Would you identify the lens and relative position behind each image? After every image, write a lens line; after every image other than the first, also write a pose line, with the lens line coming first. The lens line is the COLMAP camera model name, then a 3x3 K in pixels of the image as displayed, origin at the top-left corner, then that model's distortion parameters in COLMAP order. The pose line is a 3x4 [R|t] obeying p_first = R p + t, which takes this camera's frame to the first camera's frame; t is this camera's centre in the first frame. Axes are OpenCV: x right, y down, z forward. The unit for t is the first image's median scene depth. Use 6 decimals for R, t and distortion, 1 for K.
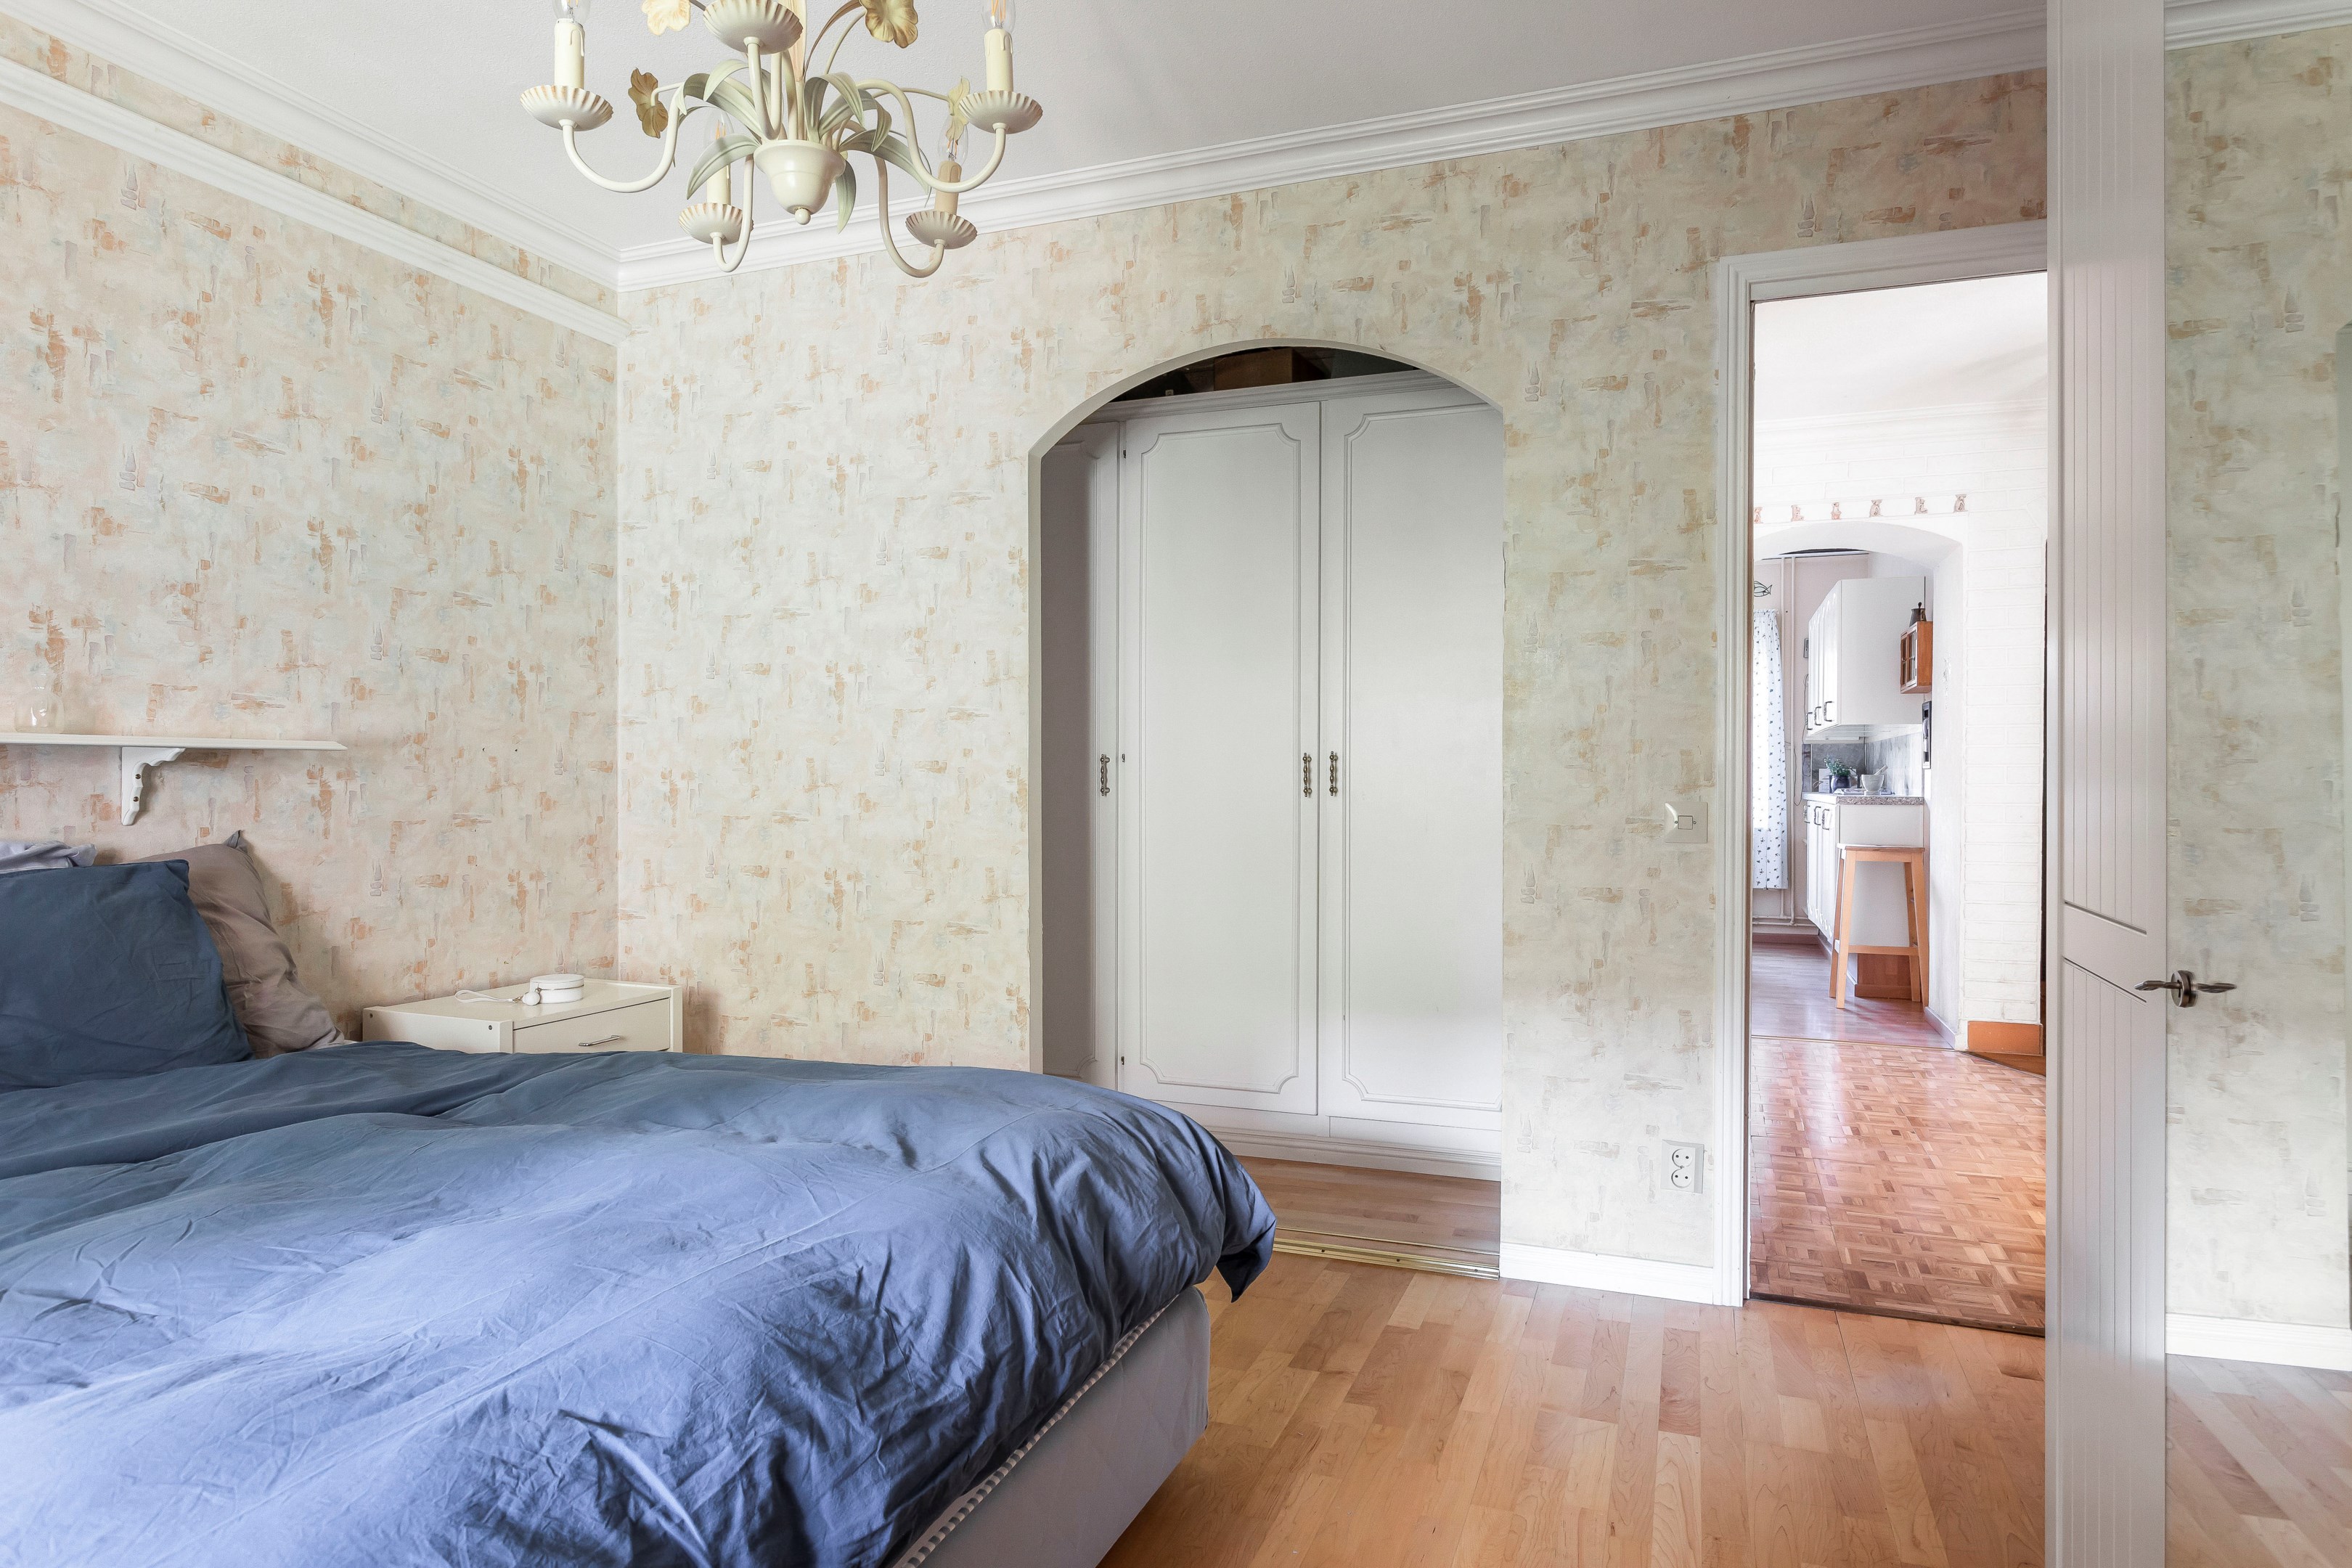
lens RADIAL K [[1416.5, 0, 1162.6], [0, 1416.5, 789.3], [0, 0, 1]] dist [-0.005473, -0.000603]
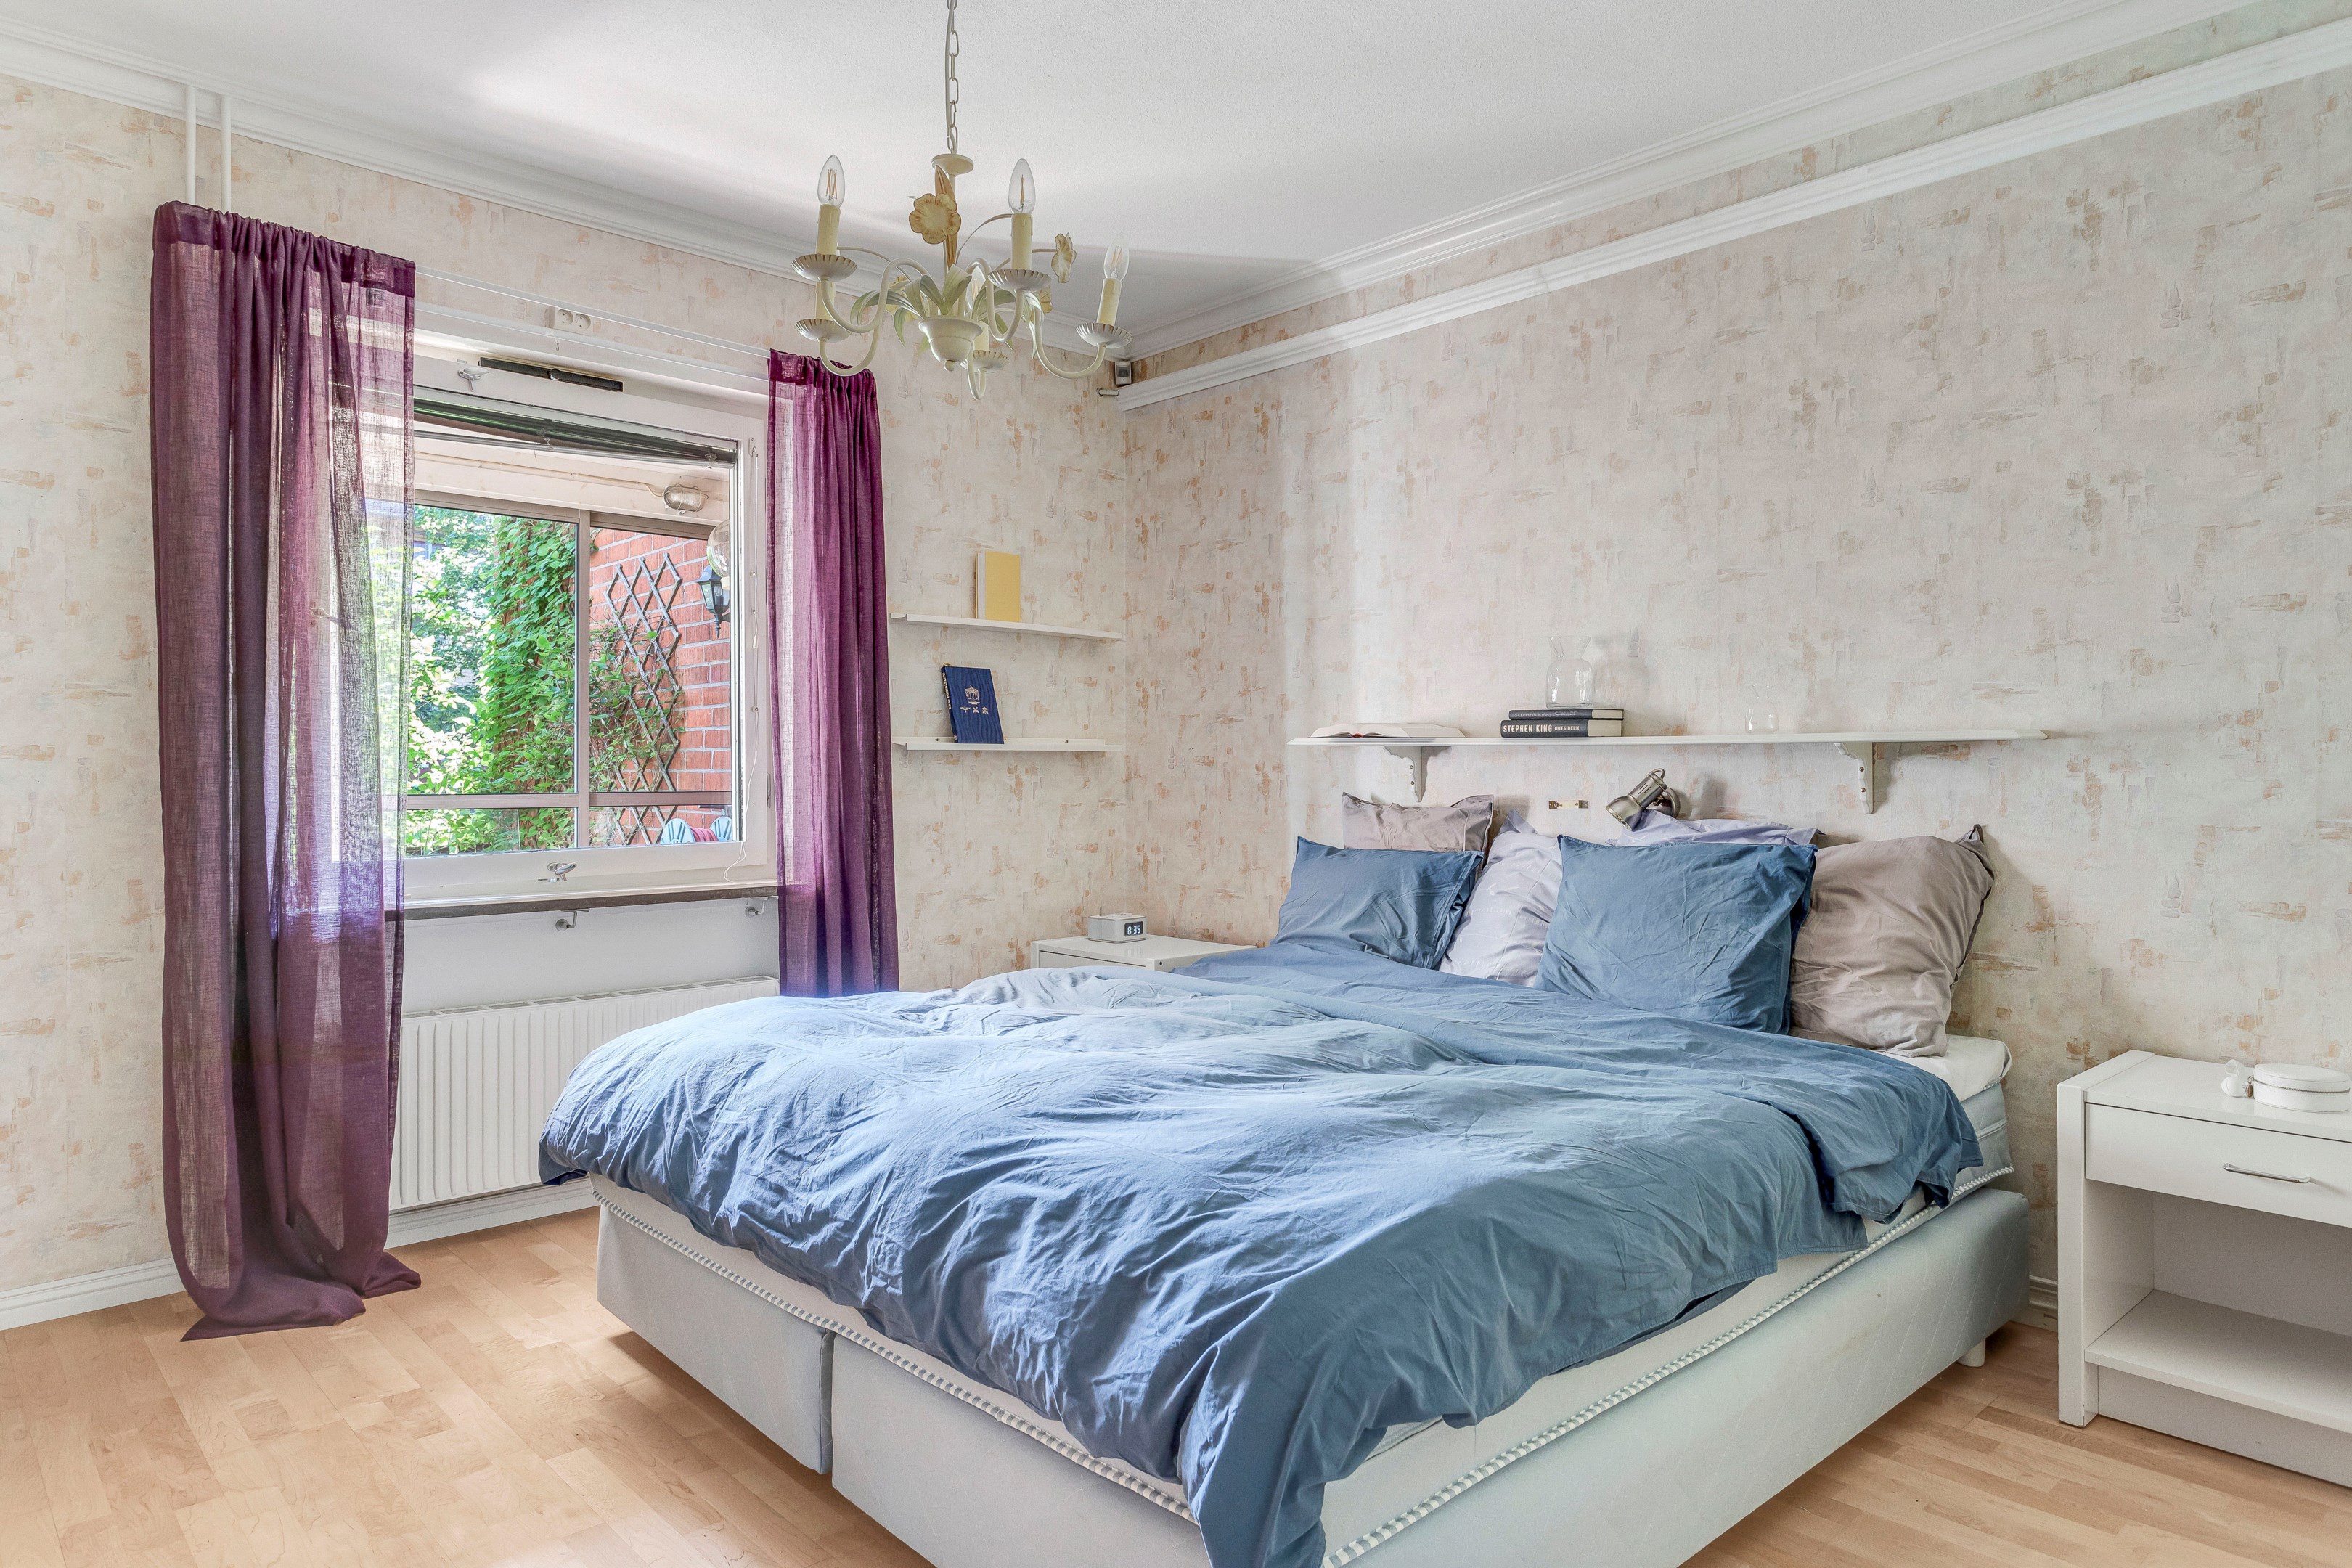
lens RADIAL K [[1416.5, 0, 1163.9], [0, 1416.5, 766.2], [0, 0, 1]] dist [-0.005473, -0.000603]
pose [[-0.452983, -0.004270, -0.891509, 0.479263], [-0.006539, 0.999978, -0.001466, -0.006054], [0.891495, 0.005166, -0.453001, 0.981715]]
